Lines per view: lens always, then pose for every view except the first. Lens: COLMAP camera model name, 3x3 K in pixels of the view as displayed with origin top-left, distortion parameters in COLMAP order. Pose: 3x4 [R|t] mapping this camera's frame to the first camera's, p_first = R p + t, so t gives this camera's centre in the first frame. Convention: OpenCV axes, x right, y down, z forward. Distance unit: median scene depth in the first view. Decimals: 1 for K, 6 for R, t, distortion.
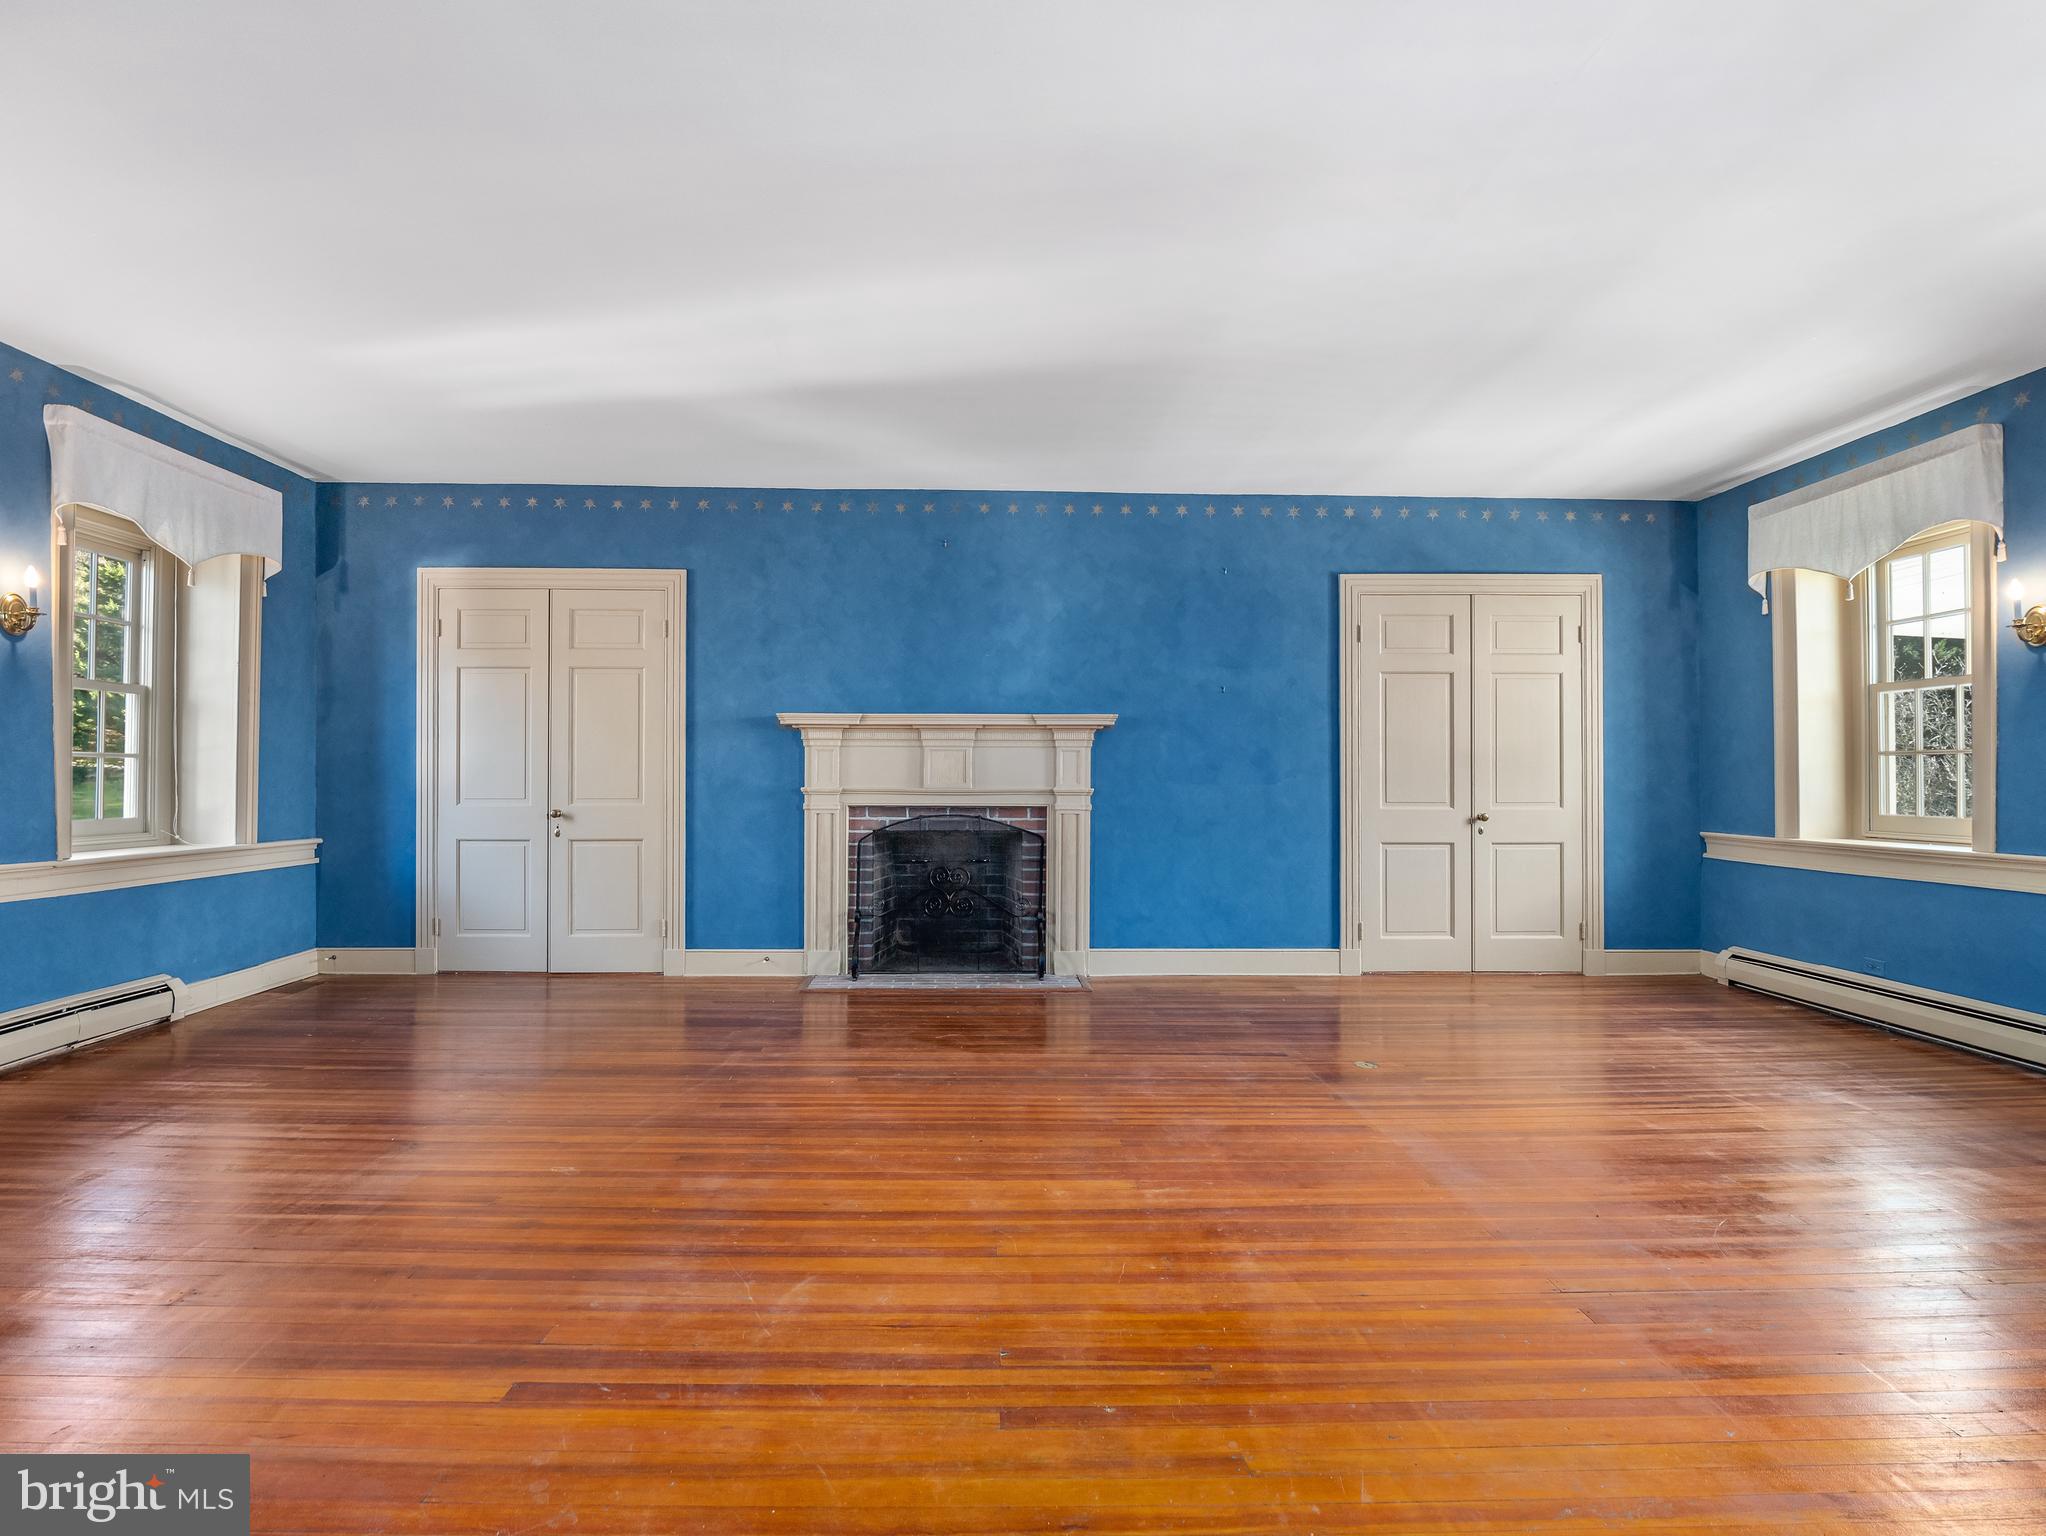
lens RADIAL K [[992.2, 0, 1023.0], [0, 992.2, 768.0], [0, 0, 1]] dist [-0.012942, -0.000758]
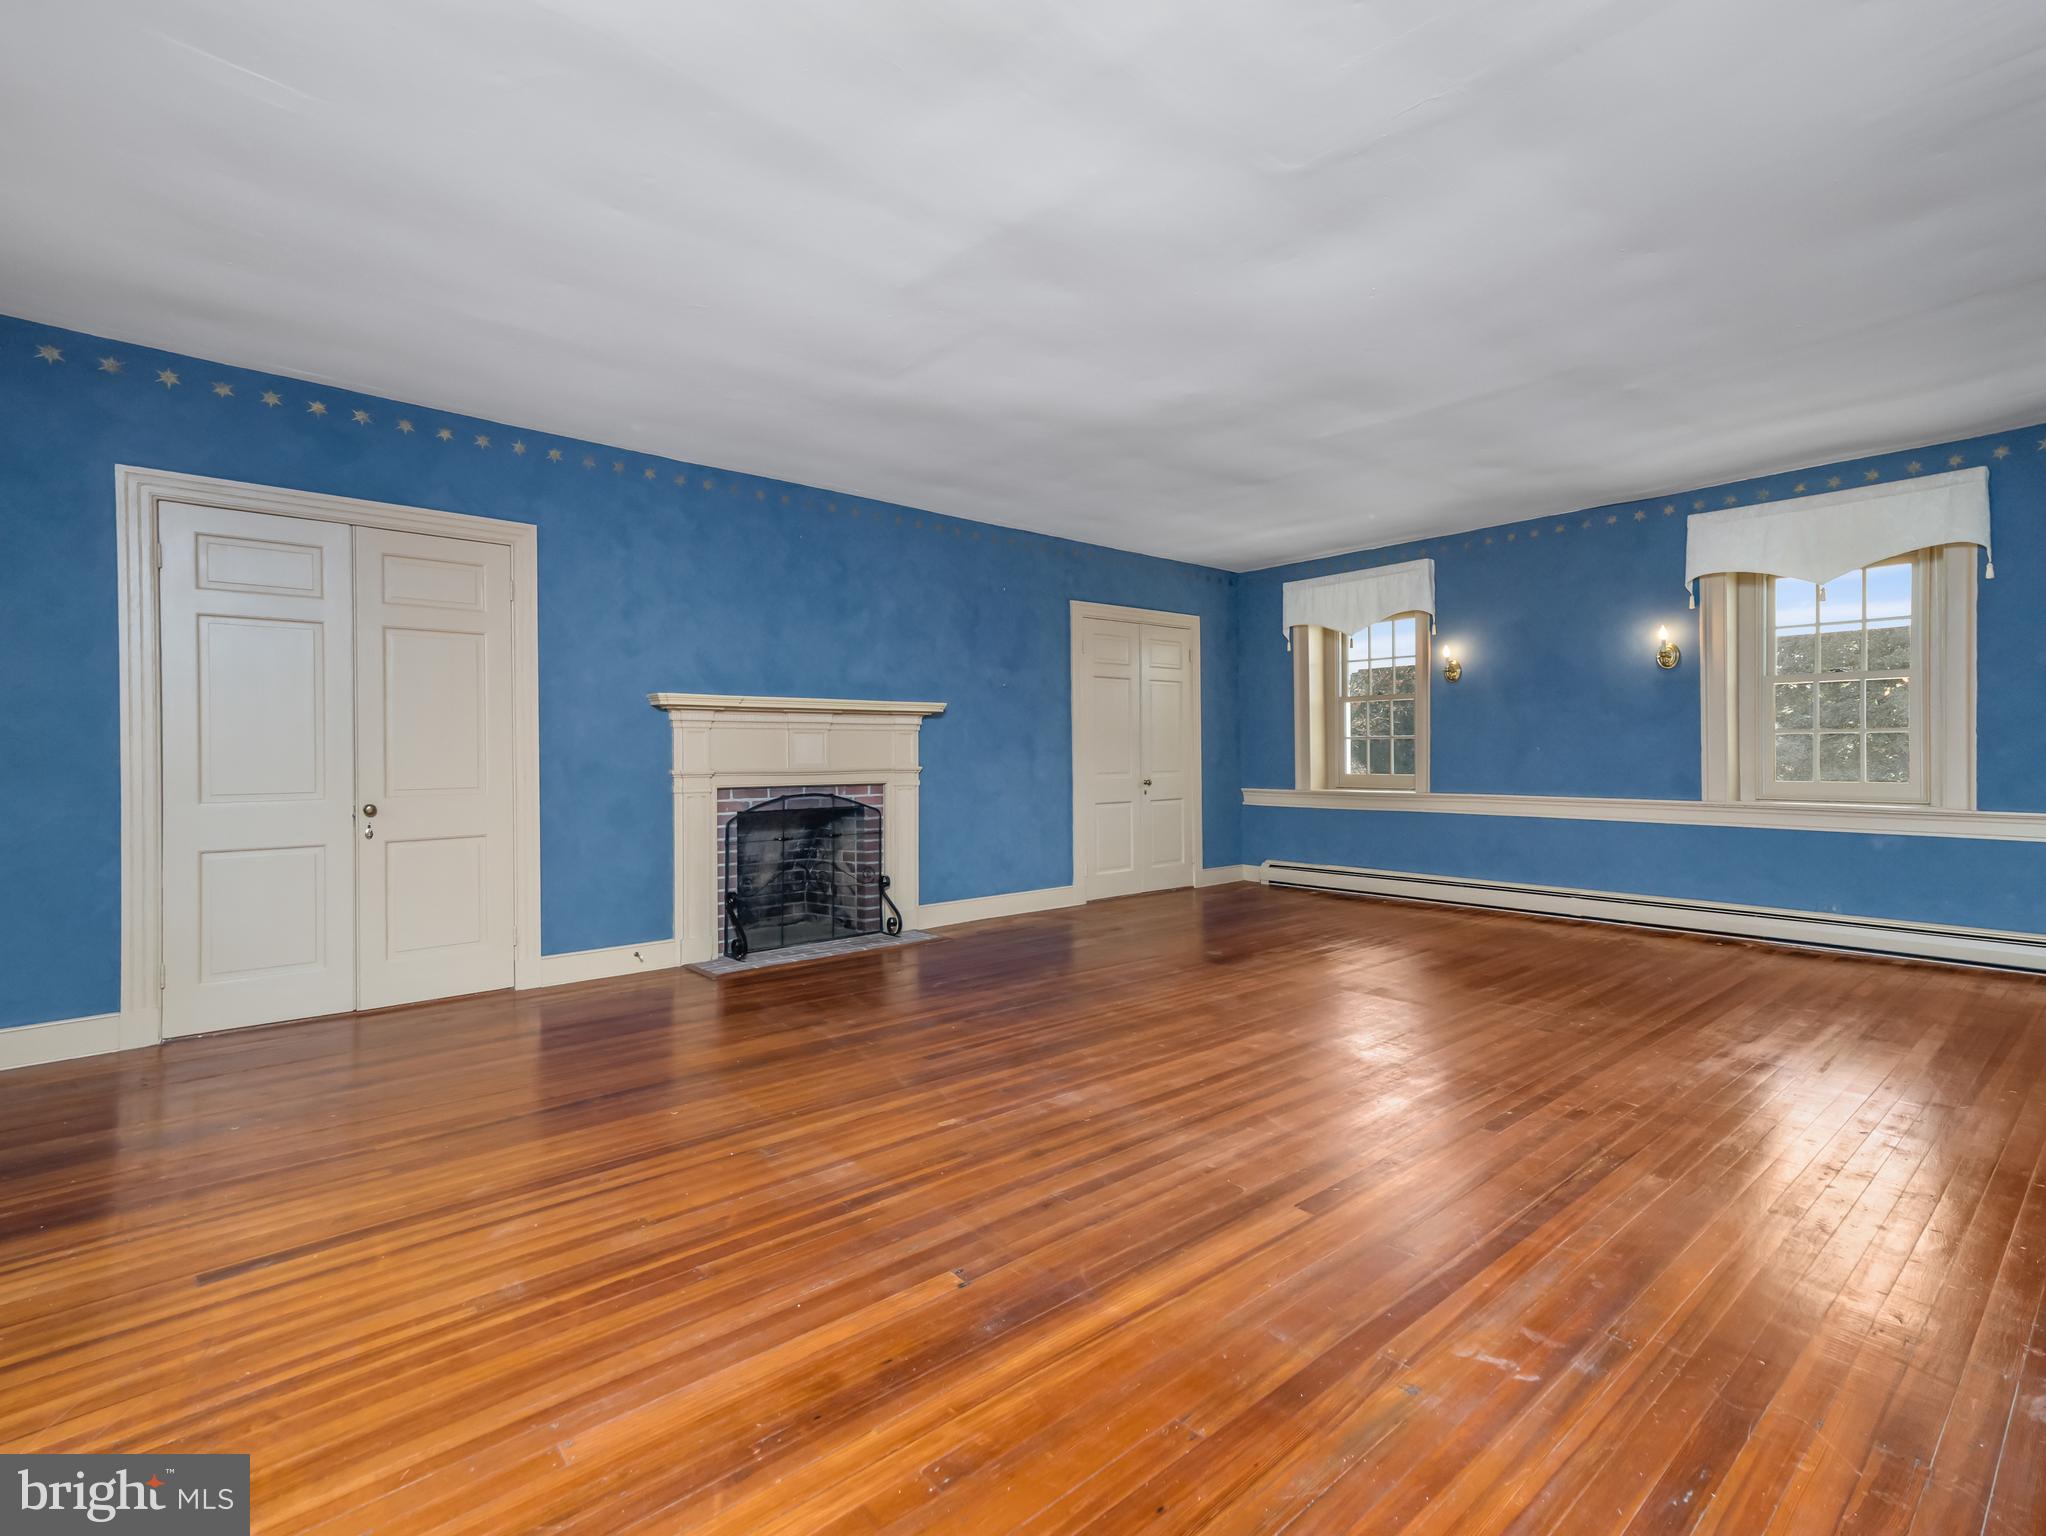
lens RADIAL K [[950.8, 0, 1021.2], [0, 950.8, 736.1], [0, 0, 1]] dist [0.026066, -0.000195]
pose [[0.774893, 0.003906, 0.632081, -0.549016], [0.003505, 0.999939, -0.010476, -0.002481], [-0.632083, 0.010333, 0.774832, 0.070014]]
